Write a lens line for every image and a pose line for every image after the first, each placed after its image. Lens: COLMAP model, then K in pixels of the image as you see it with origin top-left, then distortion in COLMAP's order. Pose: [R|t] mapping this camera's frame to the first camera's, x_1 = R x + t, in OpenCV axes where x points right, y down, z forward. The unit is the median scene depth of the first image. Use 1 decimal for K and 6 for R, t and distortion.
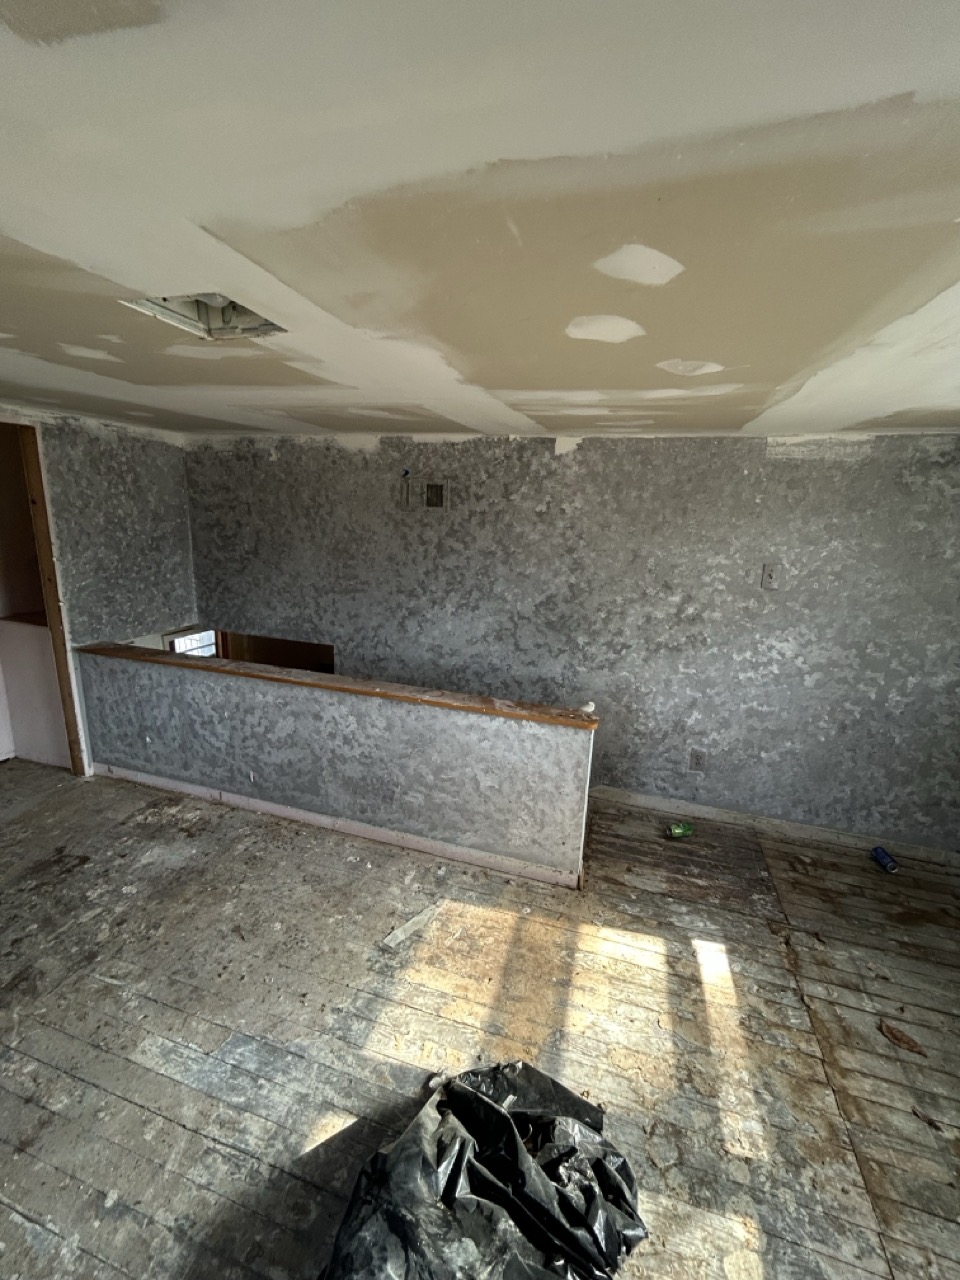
lens RADIAL K [[518.7, 0, 488.1], [0, 518.7, 641.3], [0, 0, 1]] dist [-0.000608, 0.000442]
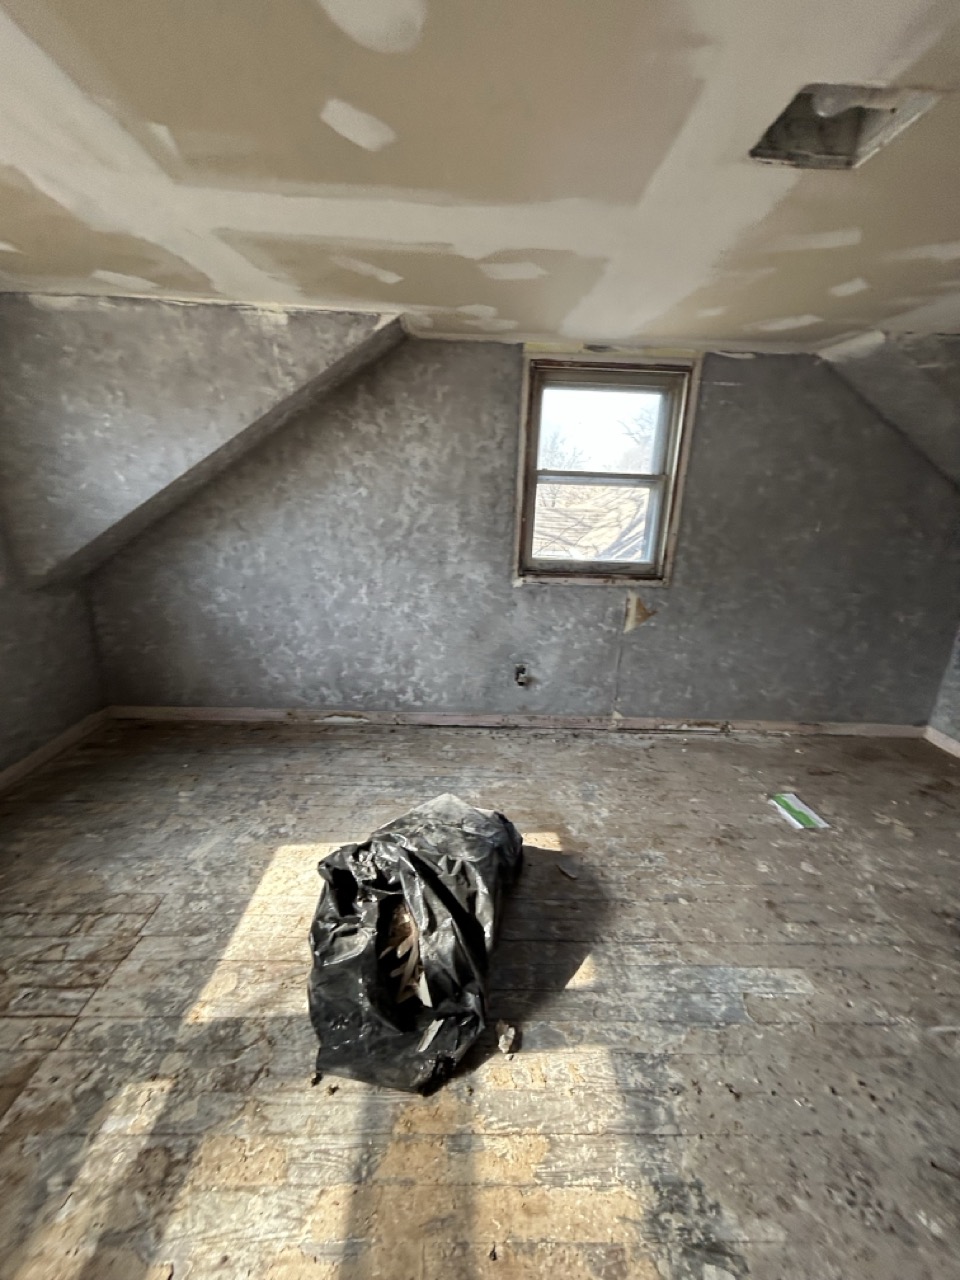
lens RADIAL K [[518.7, 0, 483.2], [0, 518.7, 640.0], [0, 0, 1]] dist [-0.000608, 0.000442]
pose [[-0.951579, 0.014510, -0.307062, 0.172023], [-0.145636, 0.858392, 0.491888, -0.134950], [0.270717, 0.512789, -0.814714, 1.158473]]
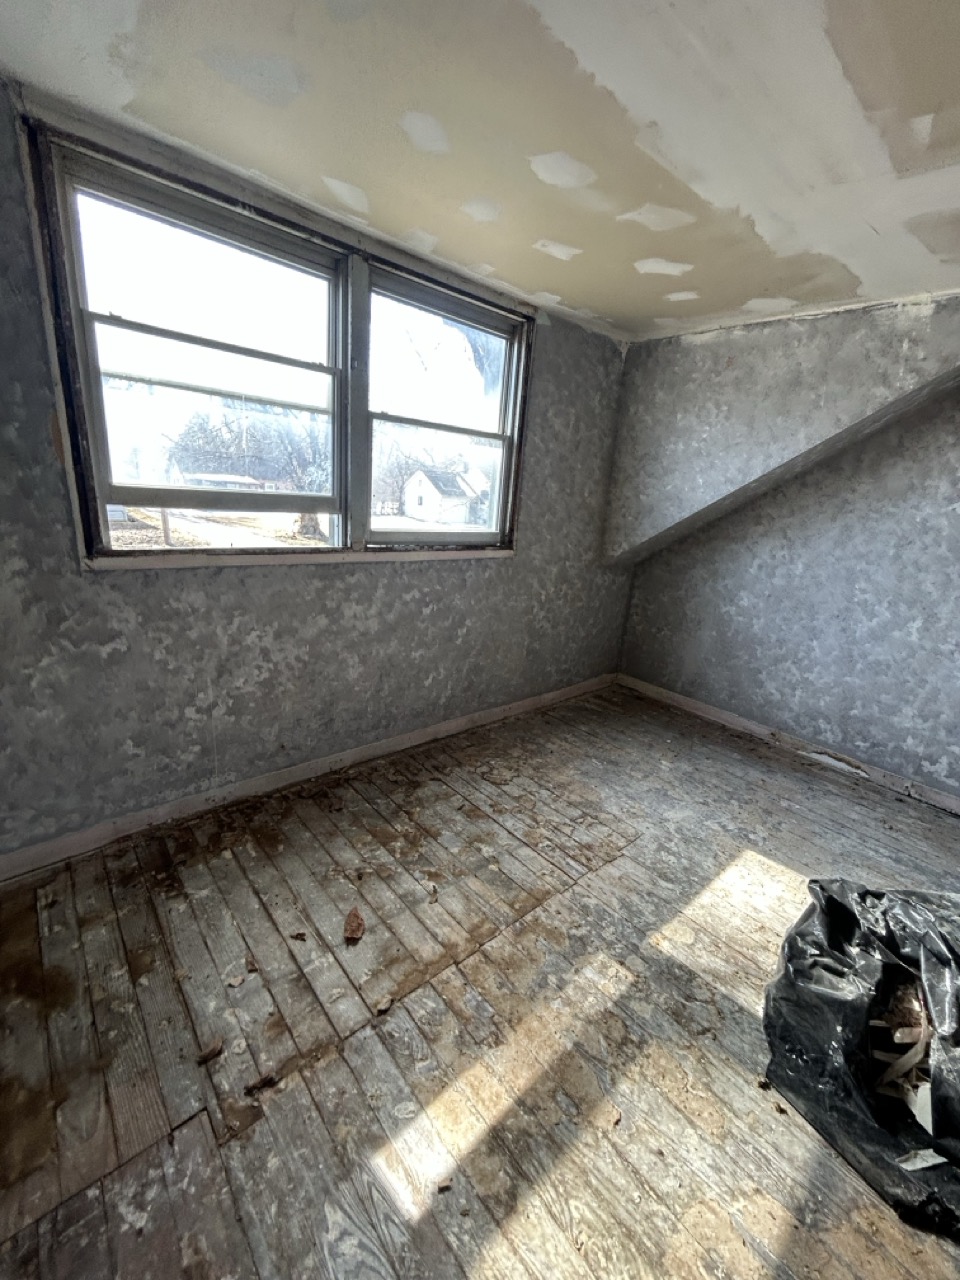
lens RADIAL K [[518.7, 0, 485.7], [0, 518.7, 639.6], [0, 0, 1]] dist [-0.000608, 0.000442]
pose [[-0.836591, -0.258212, 0.483159, 0.302875], [0.019660, 0.867234, 0.497512, -0.076545], [-0.547476, 0.425713, -0.720444, 1.260240]]
